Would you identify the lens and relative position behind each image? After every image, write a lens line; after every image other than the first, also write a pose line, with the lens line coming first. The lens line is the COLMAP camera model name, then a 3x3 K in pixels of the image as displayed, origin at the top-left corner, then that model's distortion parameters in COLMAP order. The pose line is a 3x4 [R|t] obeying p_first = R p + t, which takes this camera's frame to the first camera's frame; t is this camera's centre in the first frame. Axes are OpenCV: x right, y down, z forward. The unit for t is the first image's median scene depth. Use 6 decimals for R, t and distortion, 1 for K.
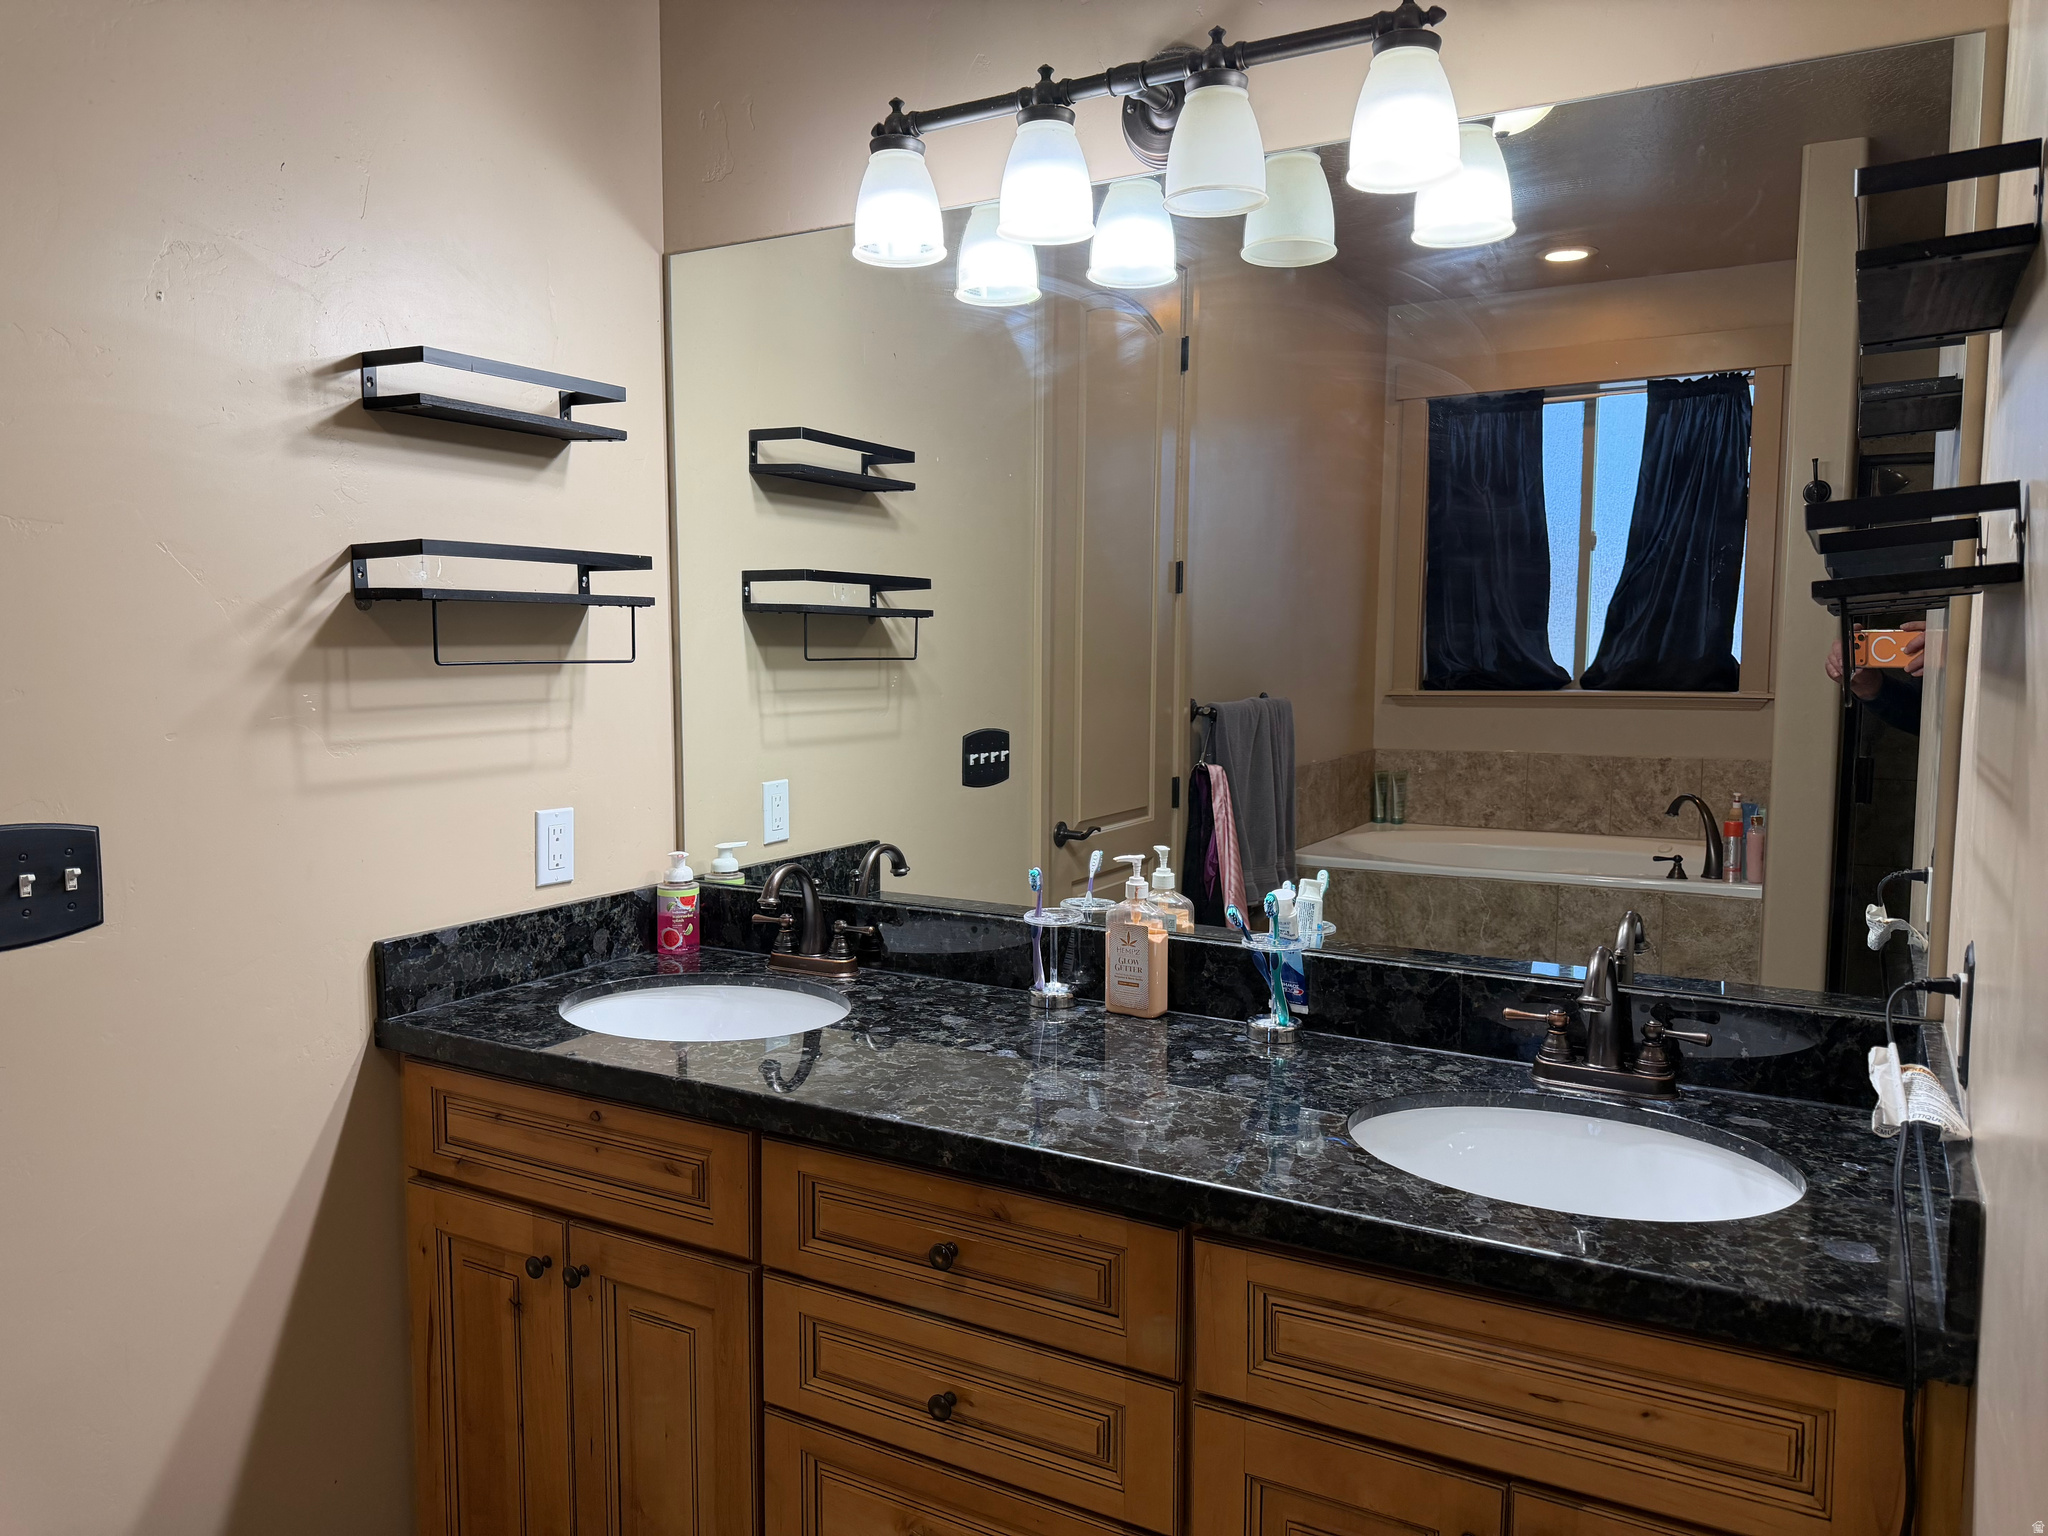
lens RADIAL K [[1441.6, 0, 1007.6], [0, 1441.6, 764.5], [0, 0, 1]] dist [0.072120, -0.078504]
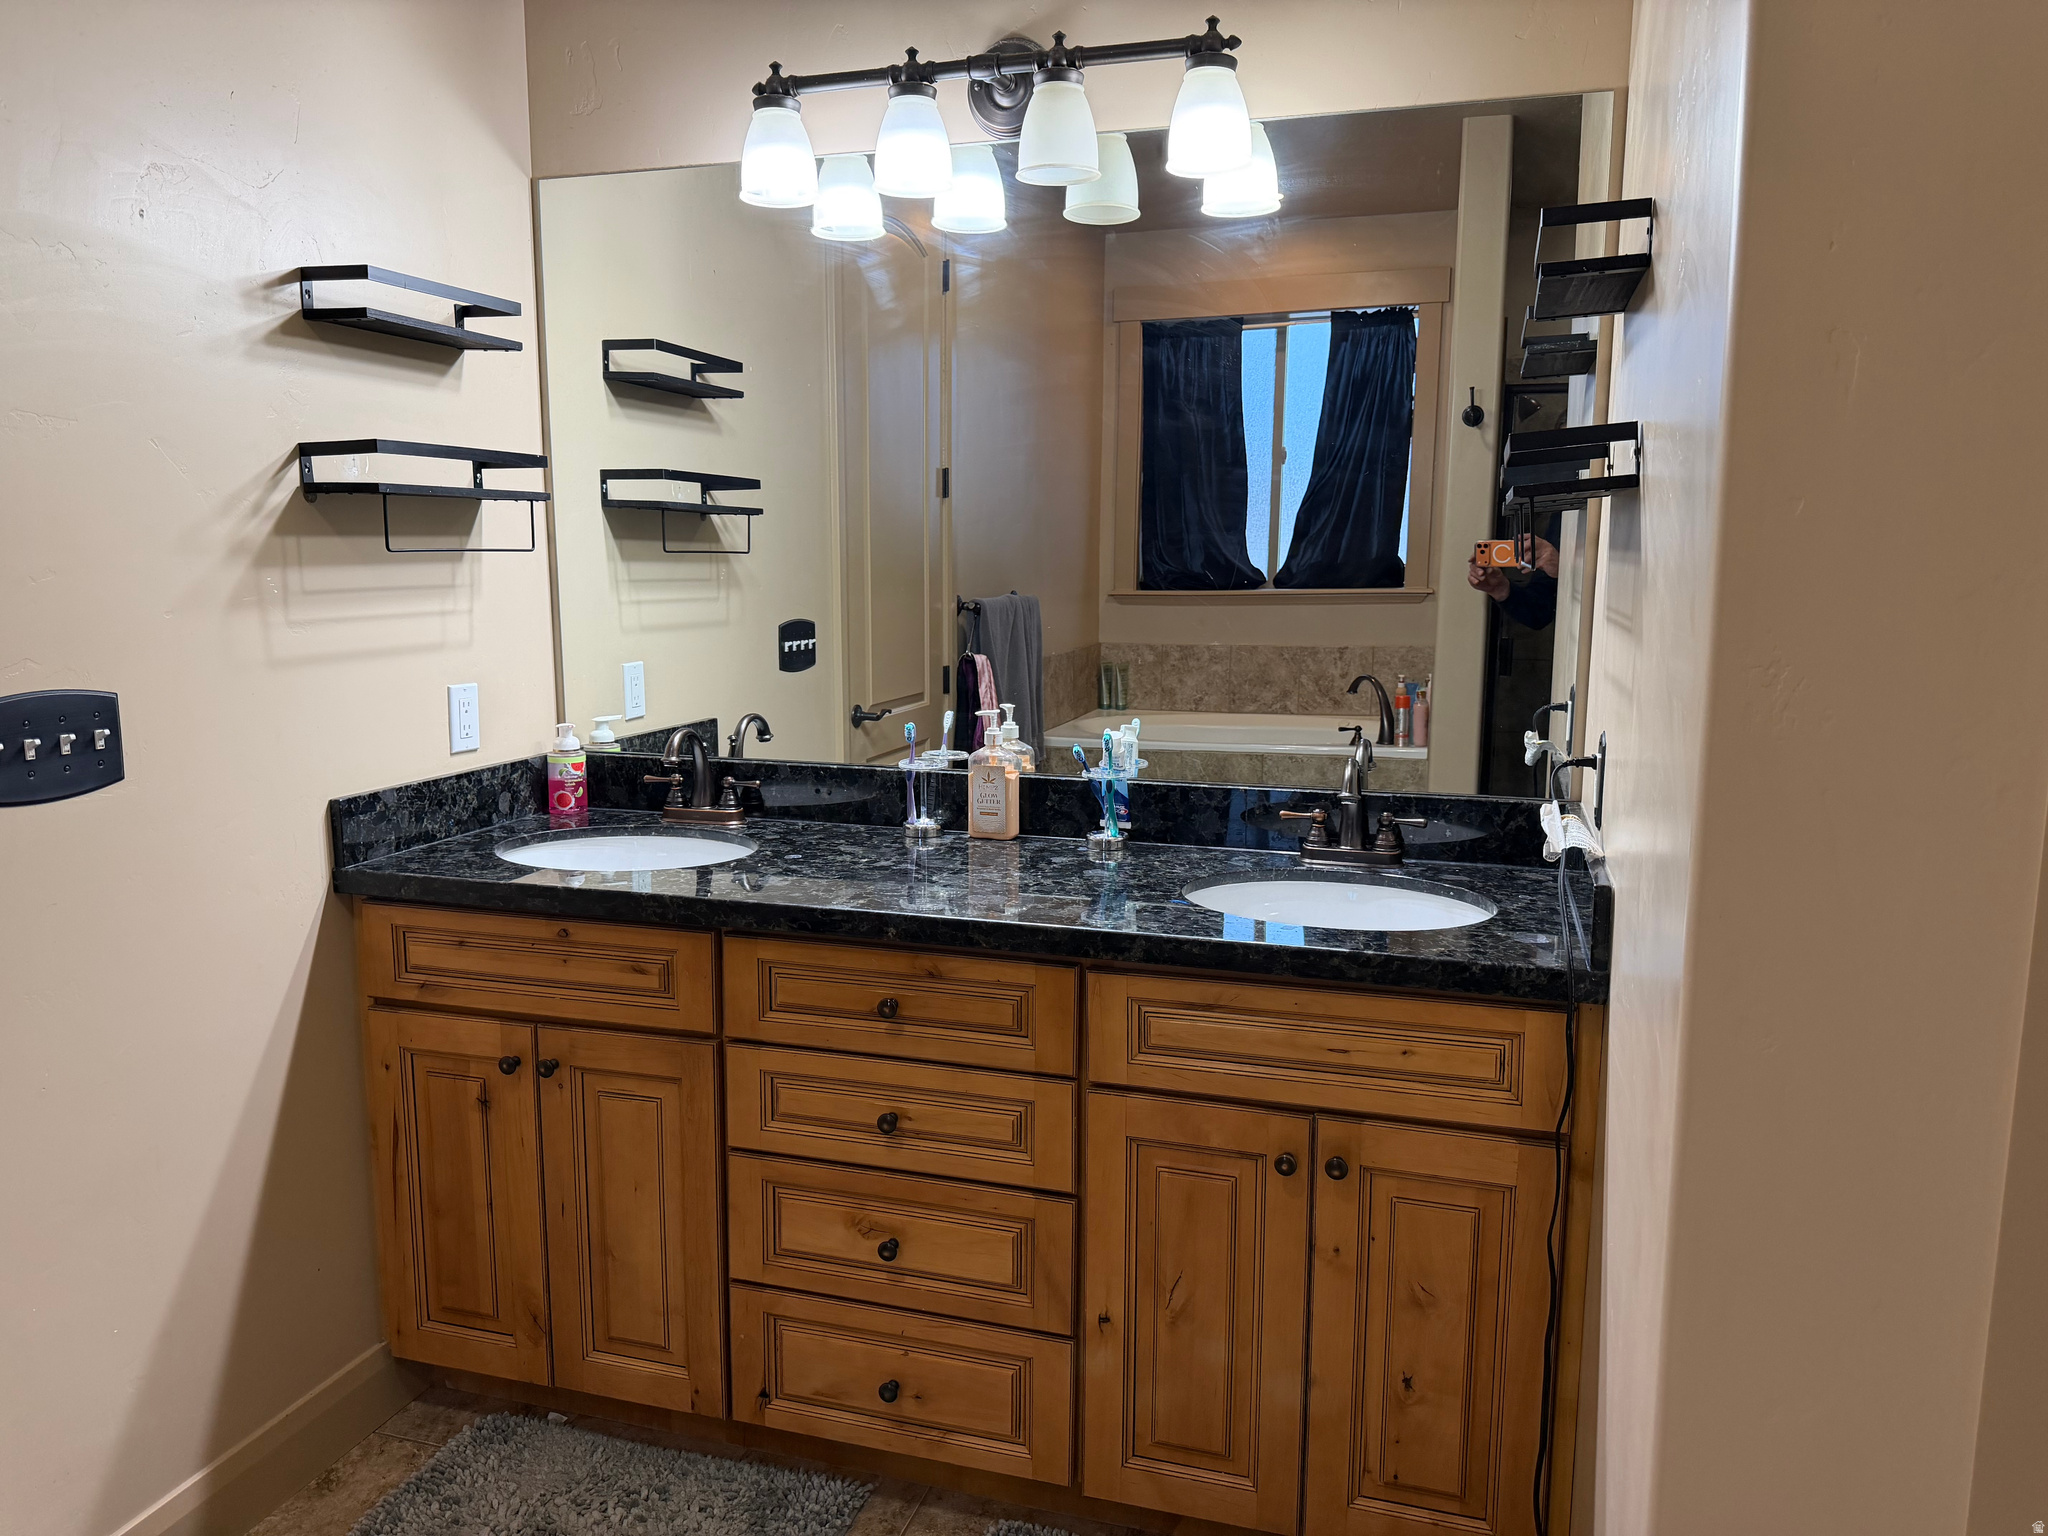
lens RADIAL K [[1441.6, 0, 1003.8], [0, 1441.6, 752.7], [0, 0, 1]] dist [0.072120, -0.078504]
pose [[0.978123, -0.028701, 0.206037, -0.159816], [0.017311, 0.998231, 0.056874, 0.030983], [-0.207305, -0.052063, 0.976890, -0.210922]]
